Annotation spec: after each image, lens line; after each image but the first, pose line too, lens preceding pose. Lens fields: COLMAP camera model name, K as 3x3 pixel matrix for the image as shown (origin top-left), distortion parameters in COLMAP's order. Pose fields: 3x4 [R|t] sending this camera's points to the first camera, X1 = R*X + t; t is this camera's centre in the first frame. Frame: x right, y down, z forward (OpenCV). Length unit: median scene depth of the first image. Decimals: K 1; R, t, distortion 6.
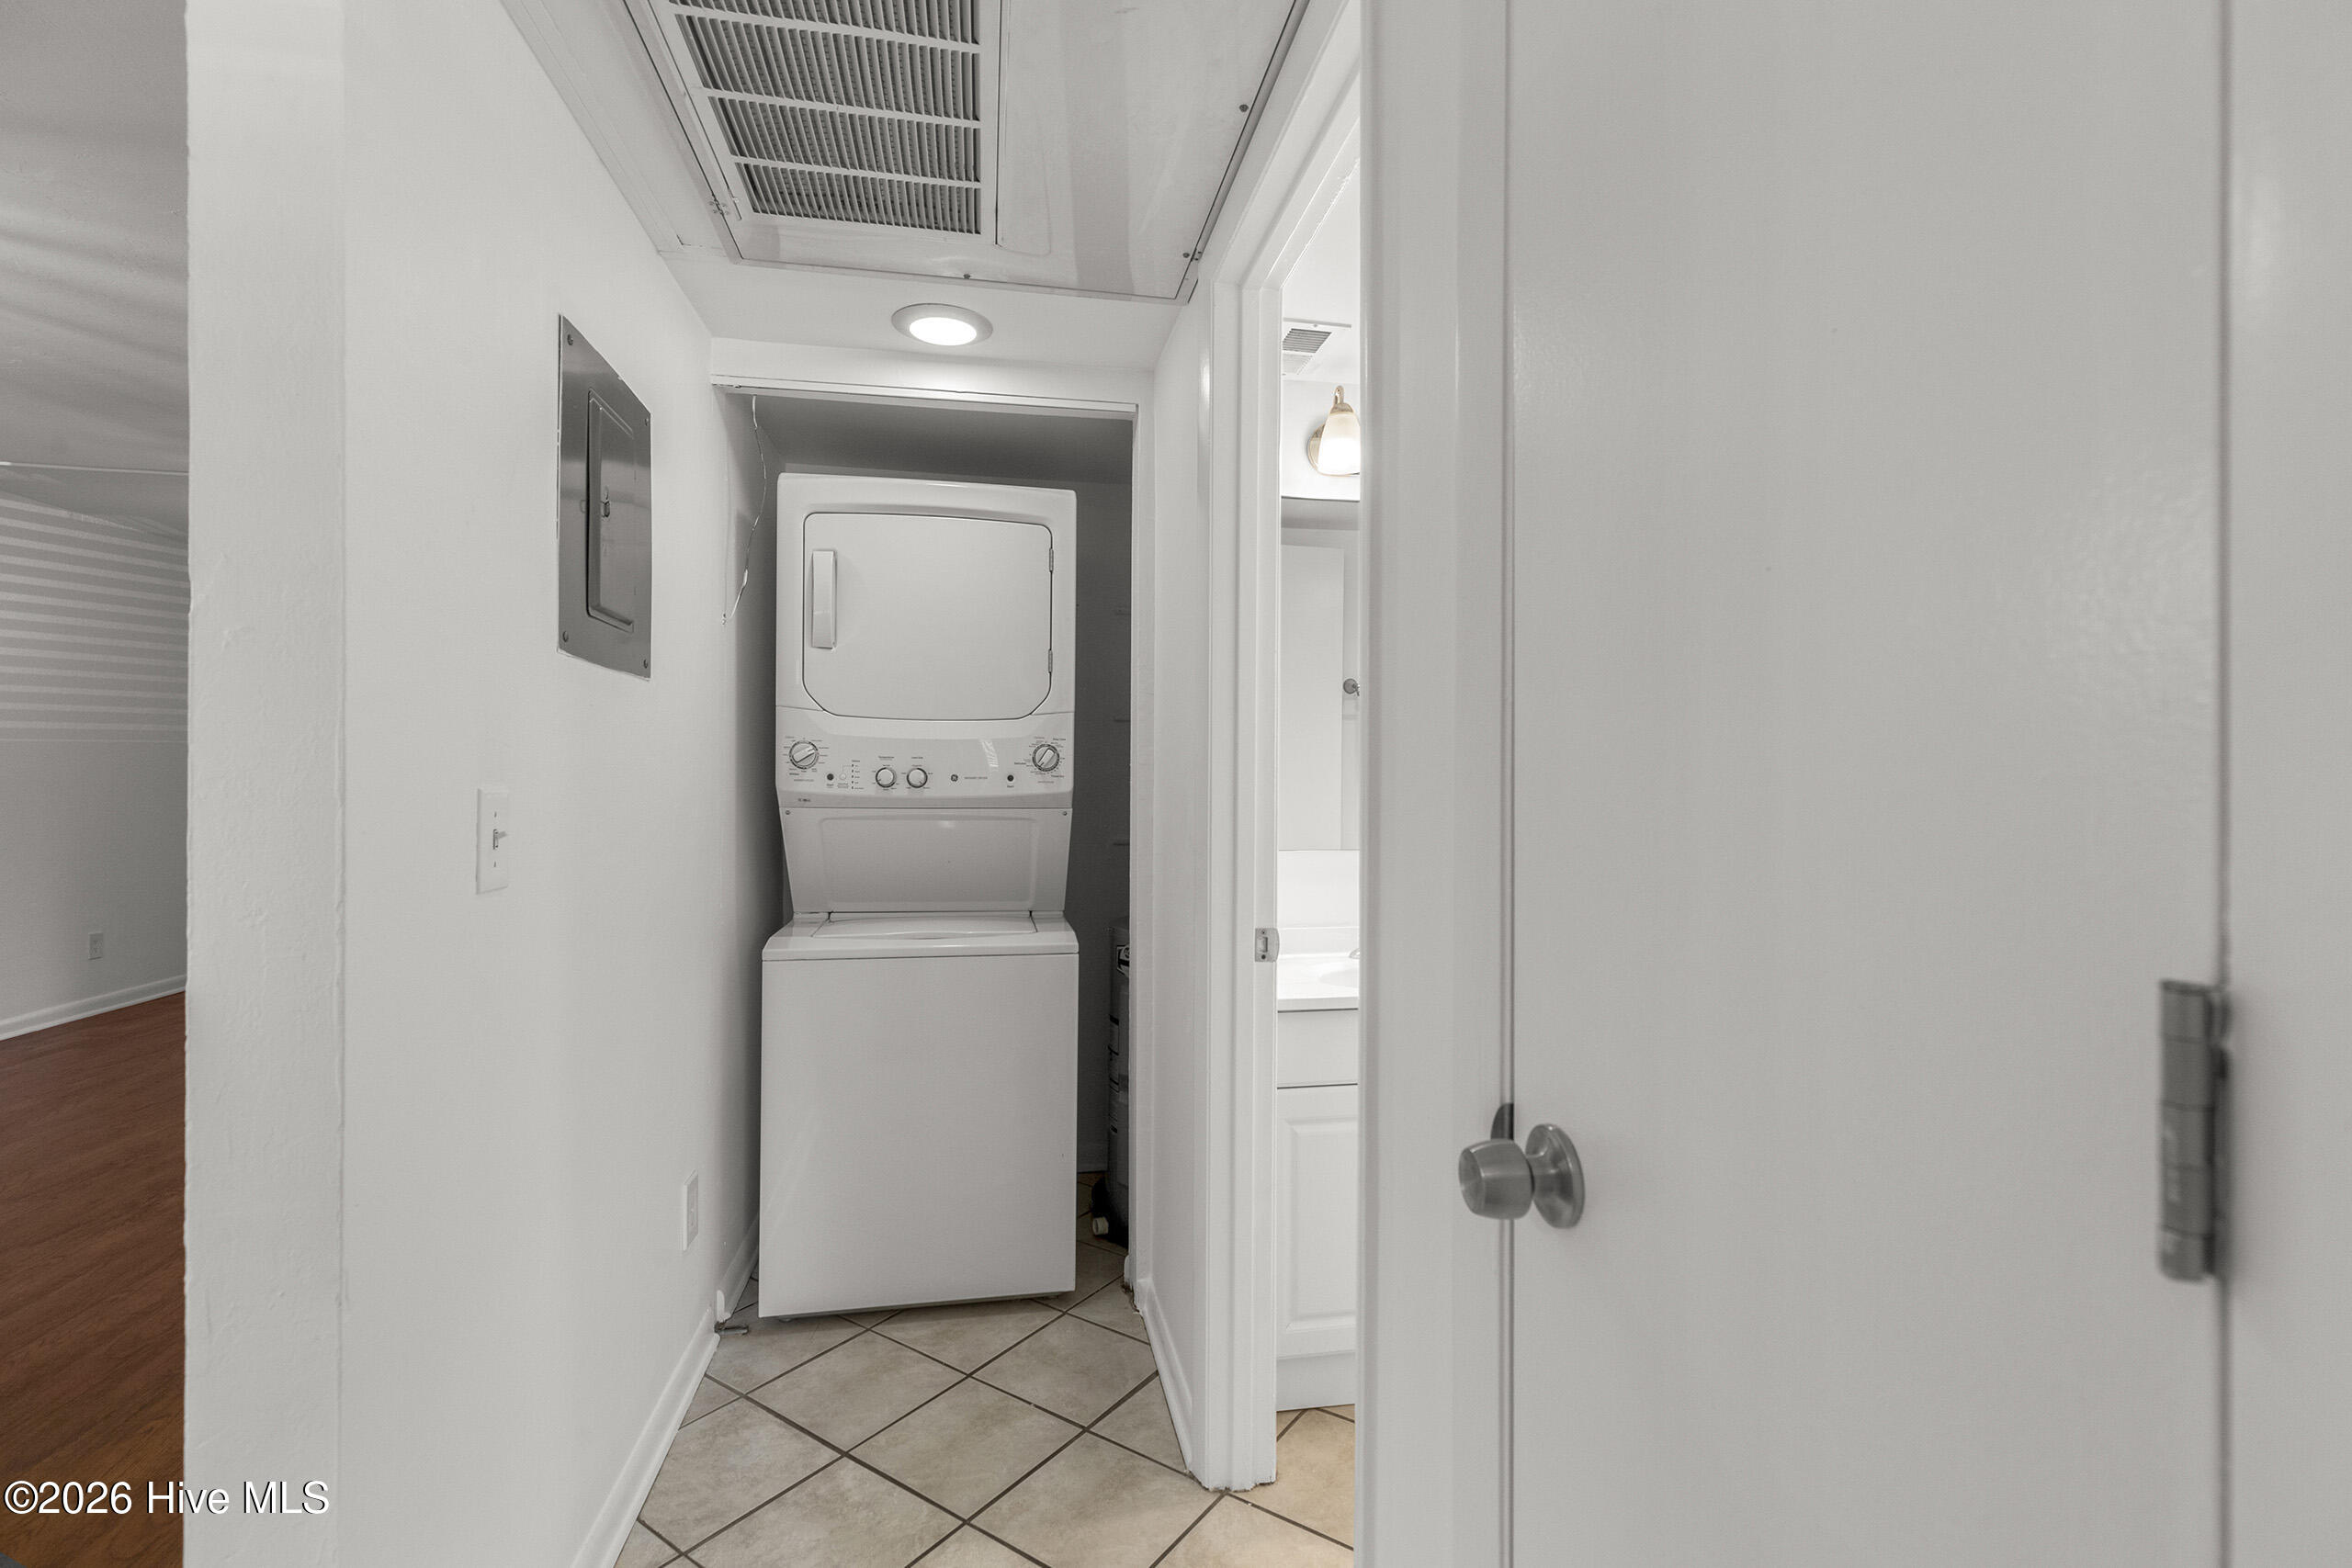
lens RADIAL K [[1055.4, 0, 1160.0], [0, 1055.4, 781.3], [0, 0, 1]] dist [0.007670, -0.000588]
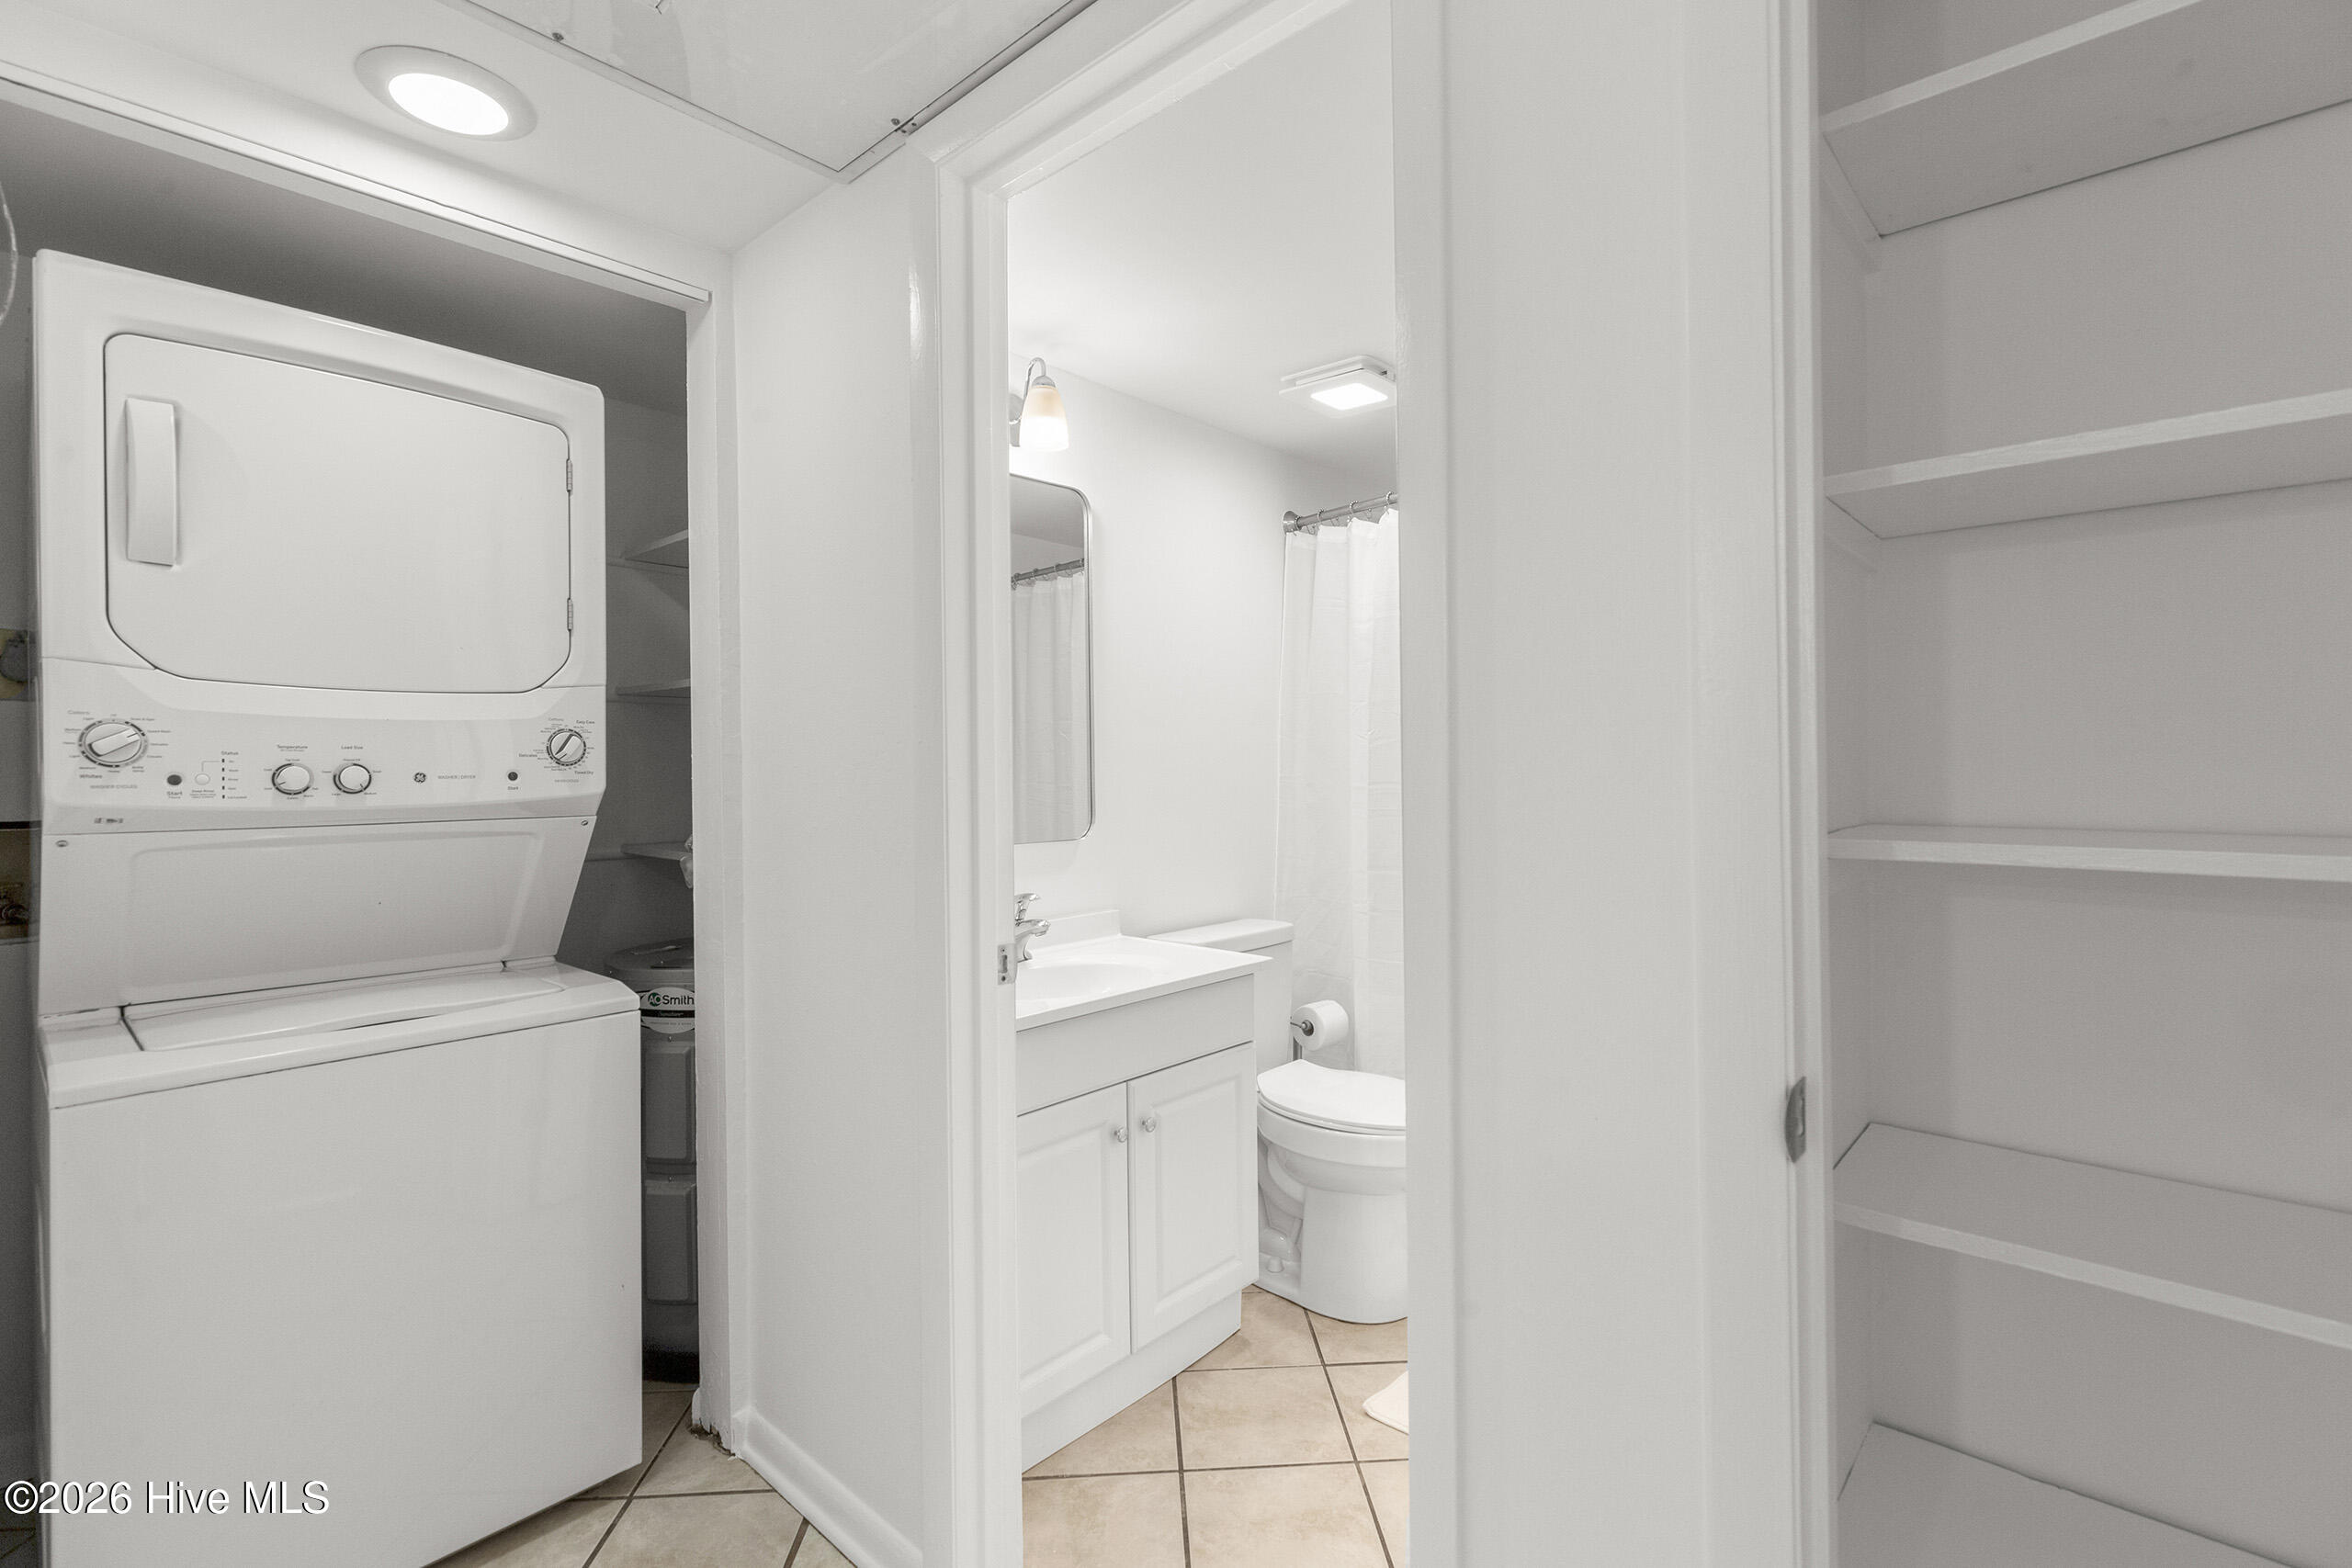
lens RADIAL K [[1055.4, 0, 1193.1], [0, 1055.4, 770.8], [0, 0, 1]] dist [0.007670, -0.000588]
pose [[0.795519, -0.016283, 0.605710, -0.213271], [0.017876, 0.999834, 0.003400, -0.001090], [-0.605665, 0.008123, 0.795678, 0.163930]]
